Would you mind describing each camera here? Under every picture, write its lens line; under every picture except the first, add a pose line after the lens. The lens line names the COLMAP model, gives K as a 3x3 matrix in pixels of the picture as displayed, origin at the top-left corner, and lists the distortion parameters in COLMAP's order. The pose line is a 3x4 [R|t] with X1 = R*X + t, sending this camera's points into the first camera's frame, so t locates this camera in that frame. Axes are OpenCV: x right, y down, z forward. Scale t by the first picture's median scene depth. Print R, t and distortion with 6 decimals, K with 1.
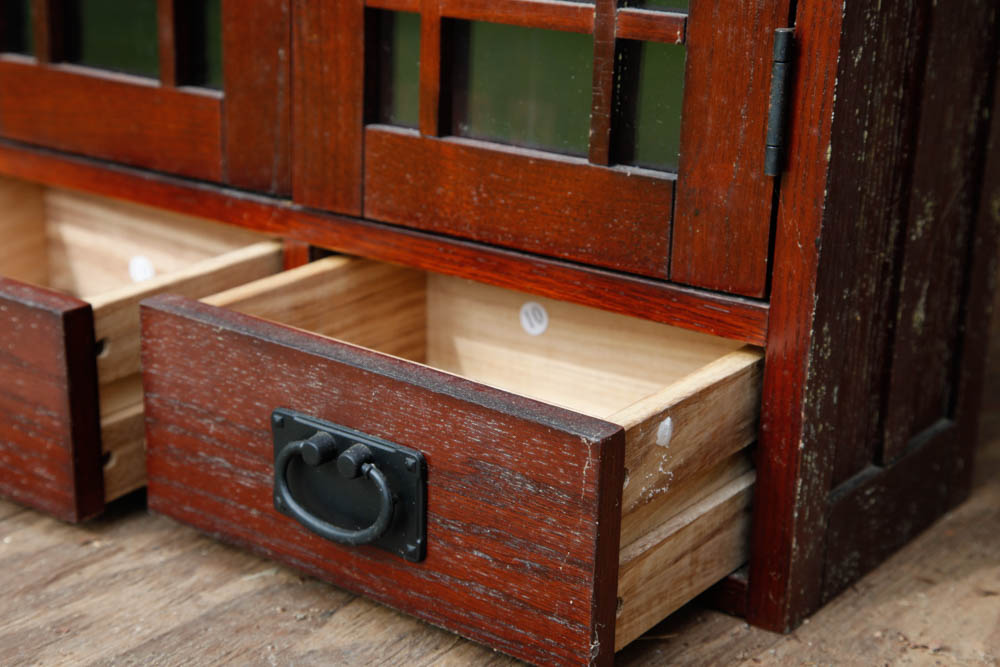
lens RADIAL K [[1716.9, 0, 500.0], [0, 1716.9, 333.5], [0, 0, 1]] dist [0.129404, -0.019448]
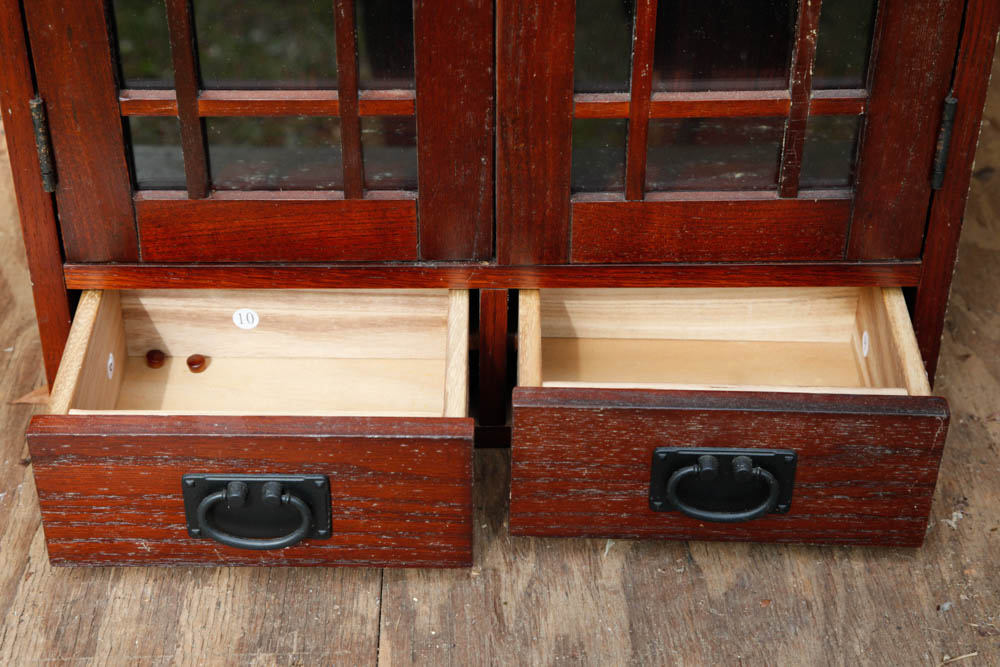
lens RADIAL K [[1905.6, 0, 483.4], [0, 1905.6, 330.7], [0, 0, 1]] dist [0.283198, -0.156883]
pose [[0.803944, -0.363383, 0.470773, -0.928442], [0.195465, 0.909084, 0.367912, -0.632541], [-0.561665, -0.203761, 0.801881, -0.125195]]
